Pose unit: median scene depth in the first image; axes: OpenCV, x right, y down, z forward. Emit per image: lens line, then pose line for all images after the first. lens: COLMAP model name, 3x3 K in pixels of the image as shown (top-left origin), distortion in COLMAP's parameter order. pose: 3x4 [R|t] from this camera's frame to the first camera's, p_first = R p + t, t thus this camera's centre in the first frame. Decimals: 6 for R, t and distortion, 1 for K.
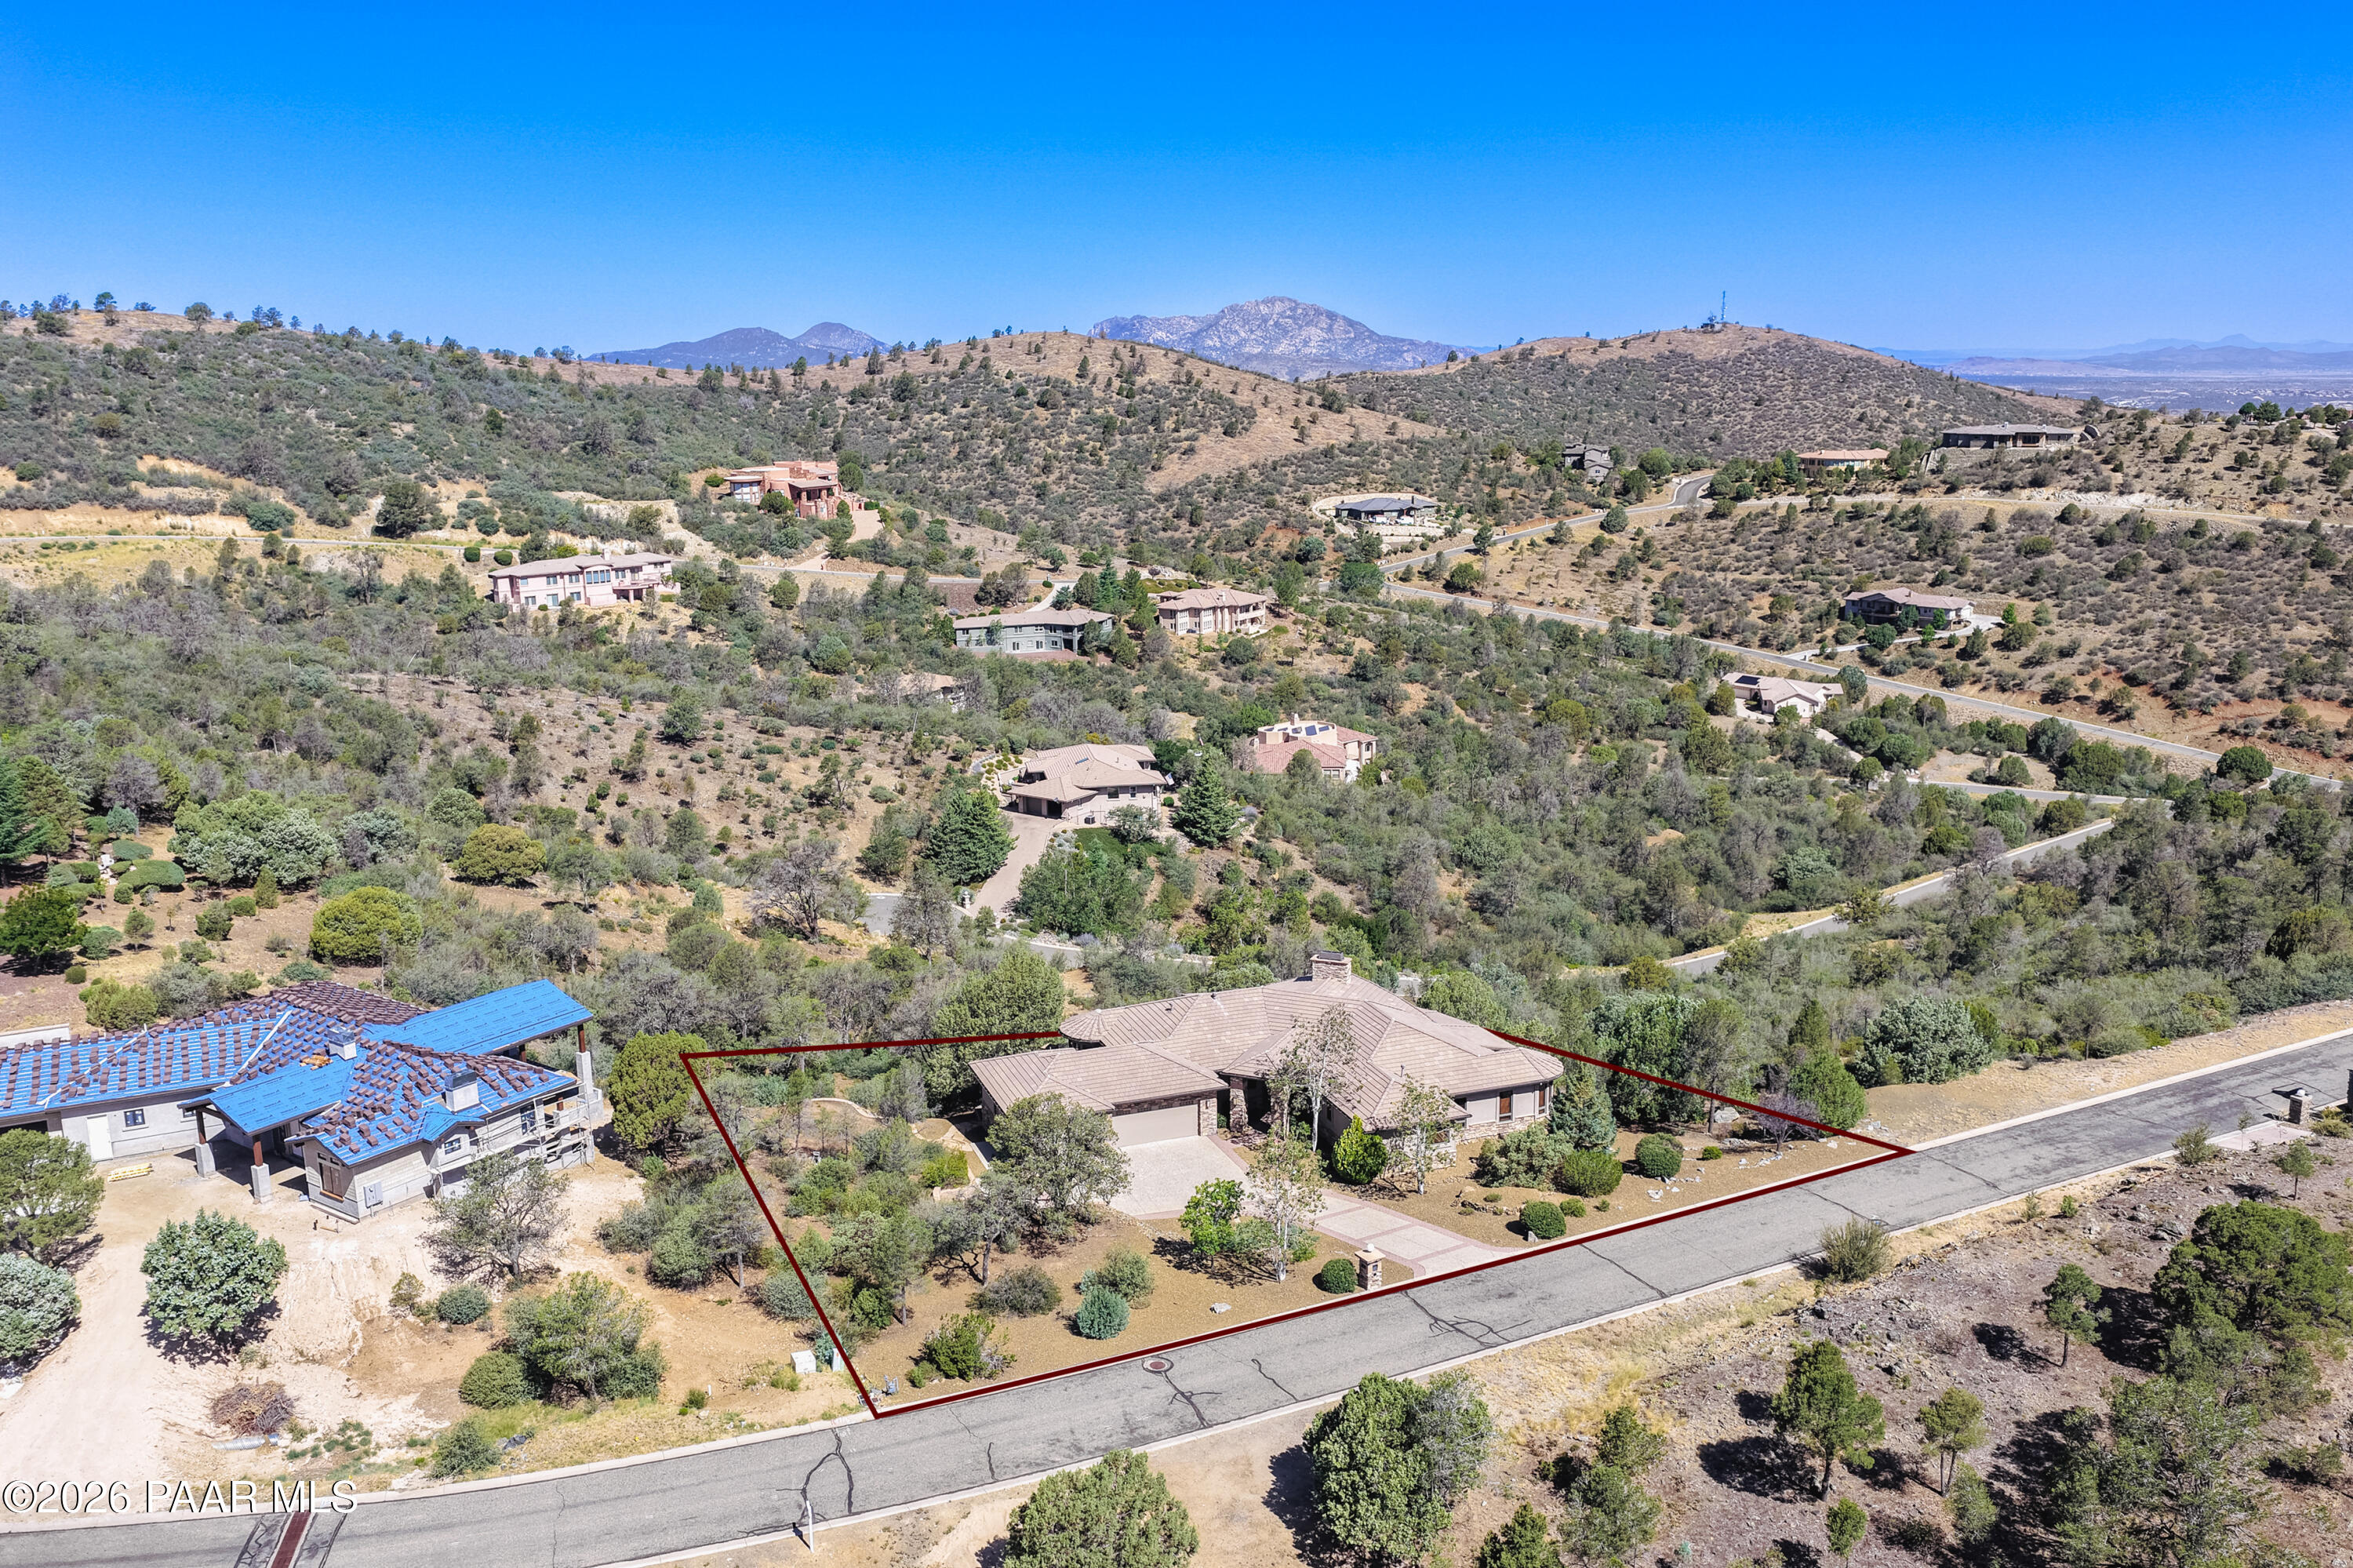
lens RADIAL K [[1960.0, 0, 1174.1], [0, 1960.0, 771.2], [0, 0, 1]] dist [-0.022030, 0.044177]
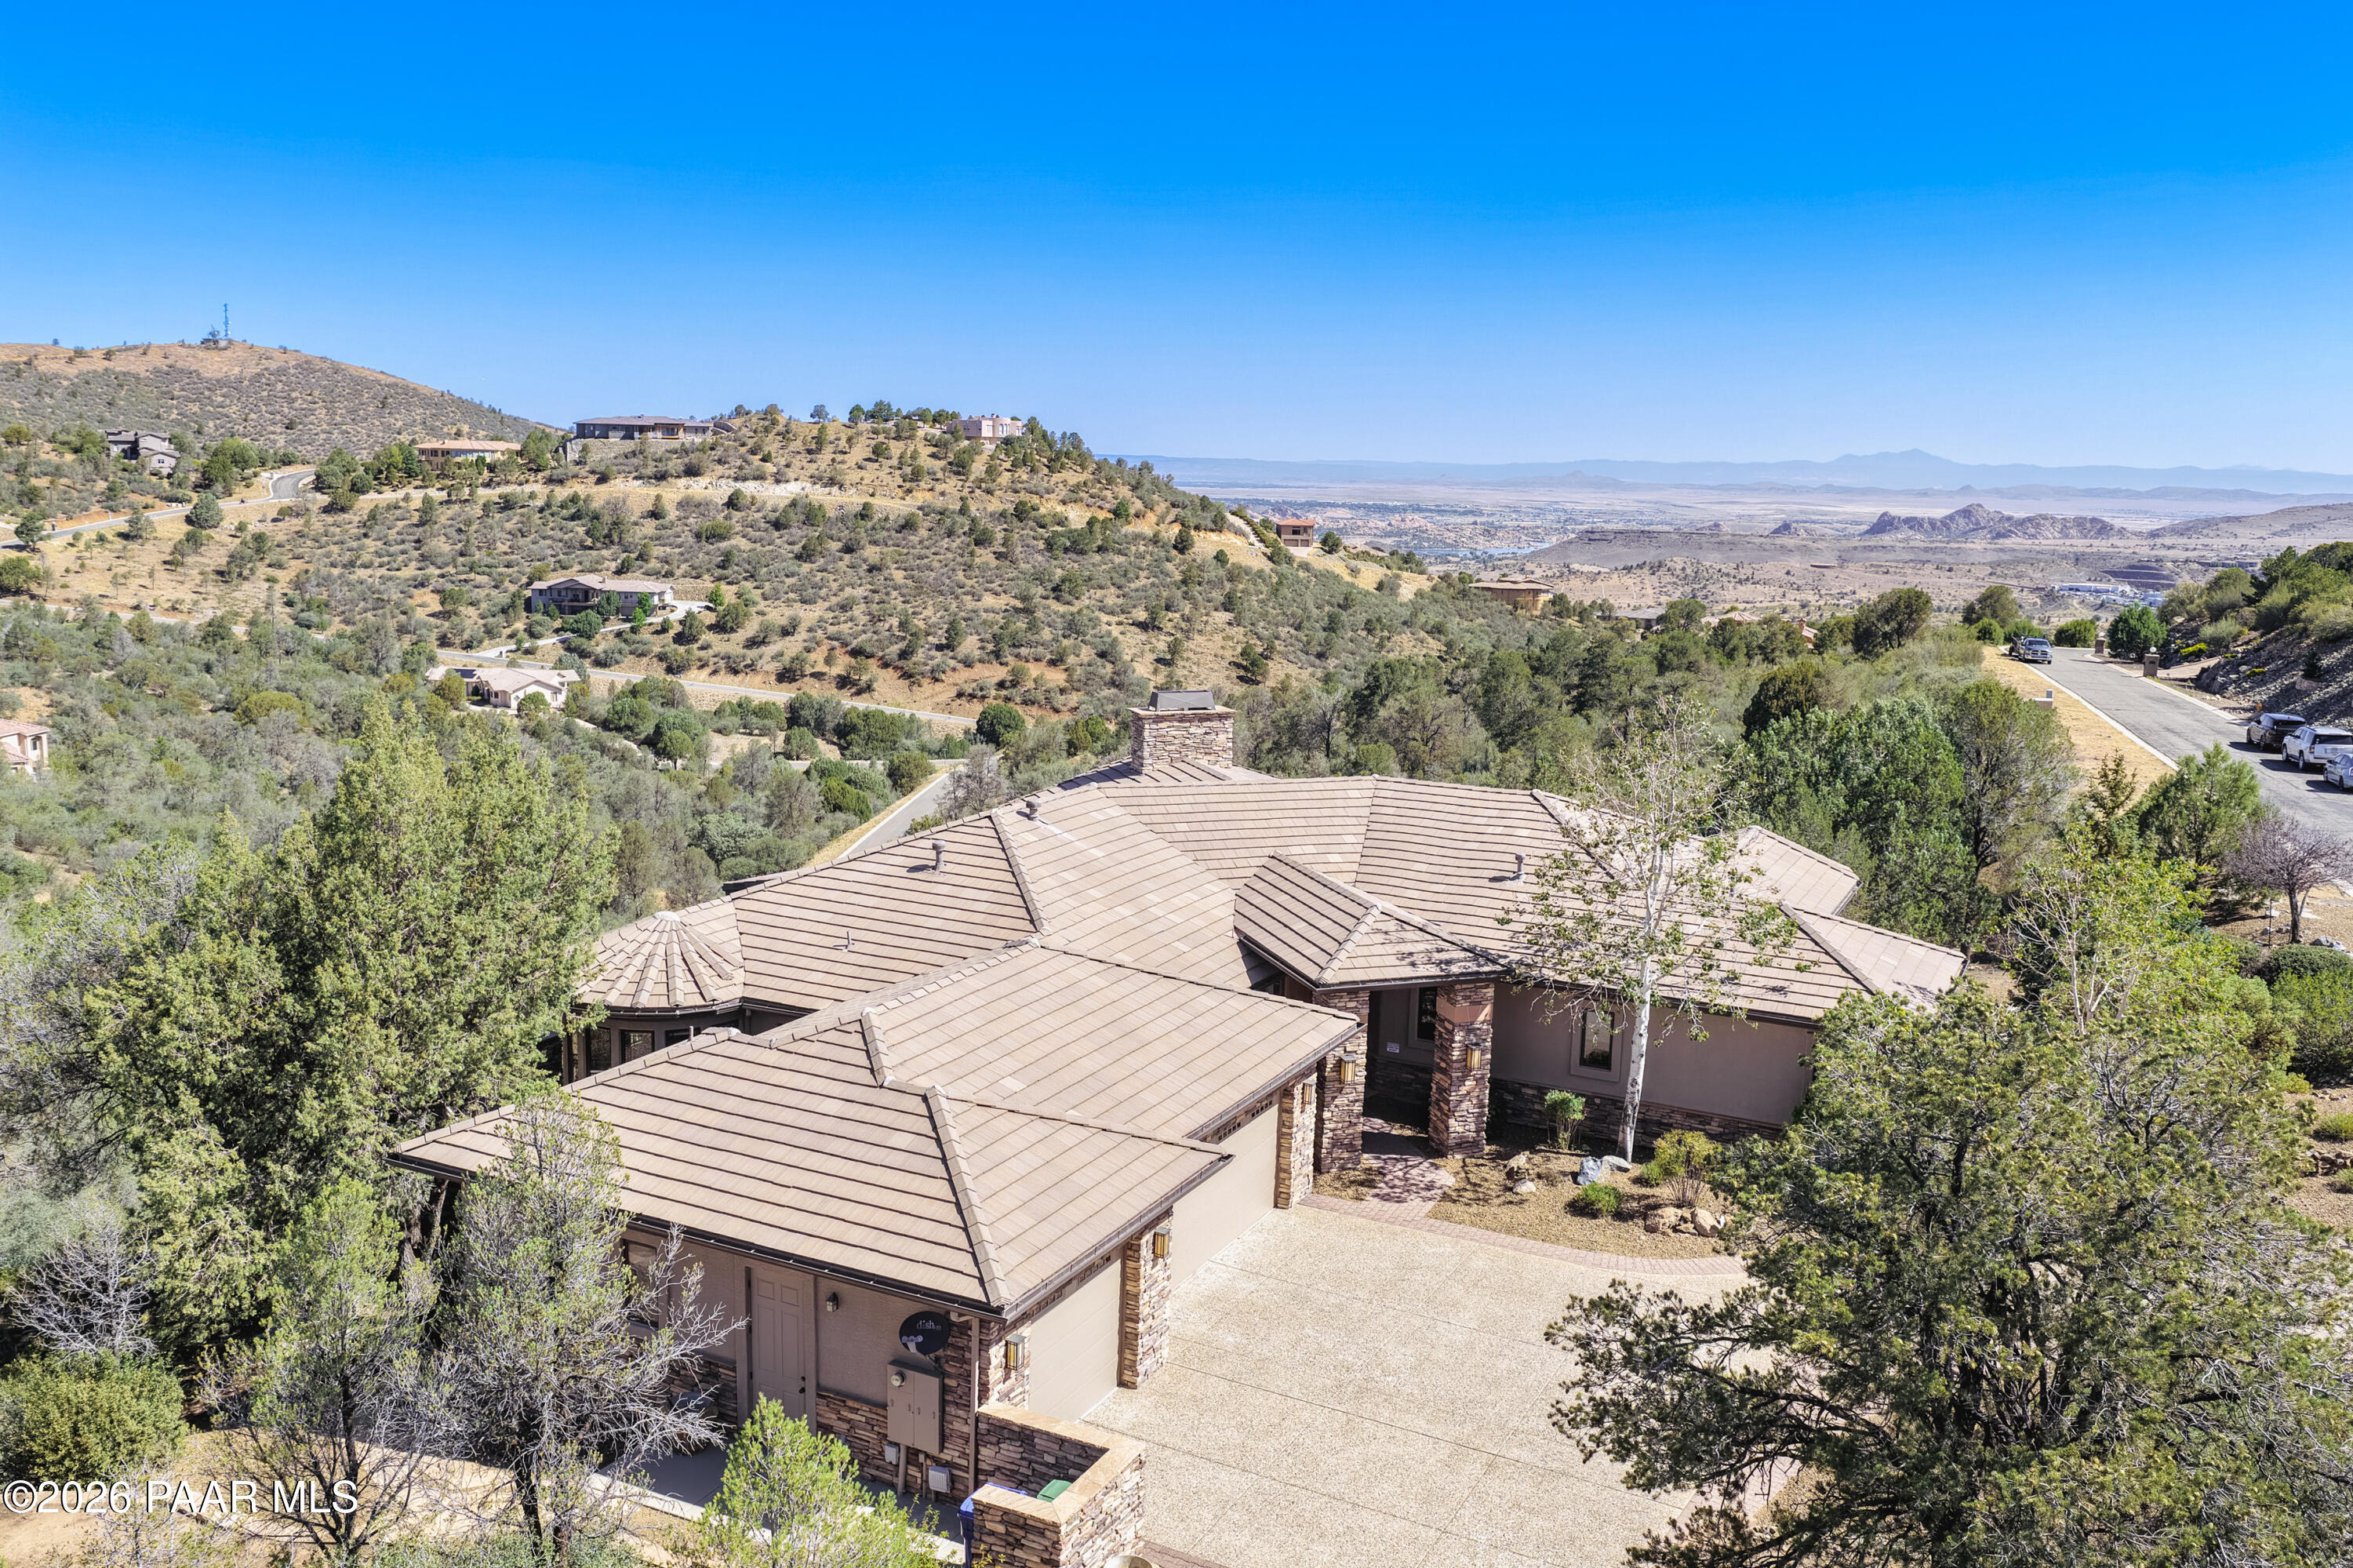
lens RADIAL K [[1960.0, 0, 1174.1], [0, 1960.0, 771.2], [0, 0, 1]] dist [-0.022030, 0.044177]
pose [[0.727692, -0.076329, 0.681644, -0.044519], [0.108872, 0.994044, -0.004916, 0.026494], [-0.677208, 0.077789, 0.731668, 0.168896]]
